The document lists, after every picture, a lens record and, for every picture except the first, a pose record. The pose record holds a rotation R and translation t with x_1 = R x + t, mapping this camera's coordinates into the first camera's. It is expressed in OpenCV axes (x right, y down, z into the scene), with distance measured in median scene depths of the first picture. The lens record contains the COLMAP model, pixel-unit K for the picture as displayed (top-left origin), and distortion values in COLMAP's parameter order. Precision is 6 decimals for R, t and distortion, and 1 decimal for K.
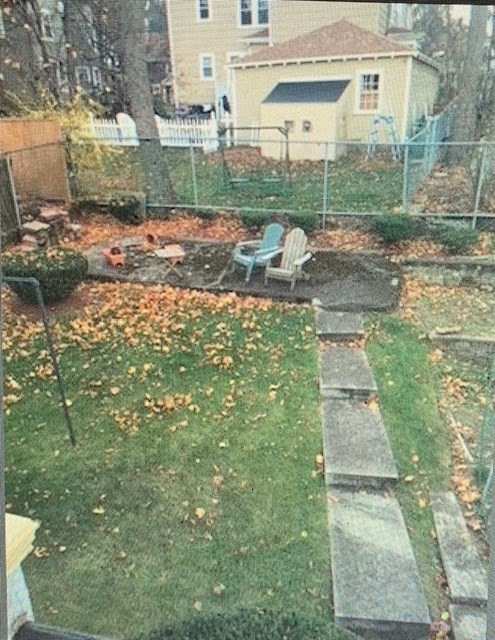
lens RADIAL K [[513.5, 0, 247.5], [0, 513.5, 320.0], [0, 0, 1]] dist [0.010630, -0.004005]
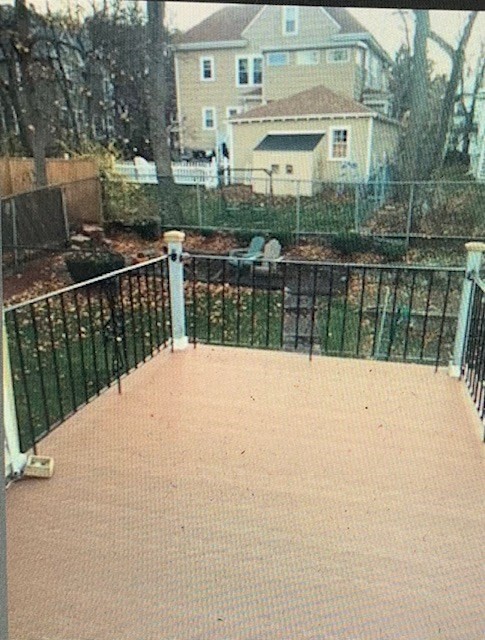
lens RADIAL K [[504.6, 0, 242.5], [0, 504.6, 320.0], [0, 0, 1]] dist [-0.004377, 0.002613]
pose [[0.999851, 0.017250, 0.000501, 0.009365], [-0.017172, 0.997375, -0.070349, 0.089709], [-0.001713, 0.070330, 0.997522, -0.229216]]
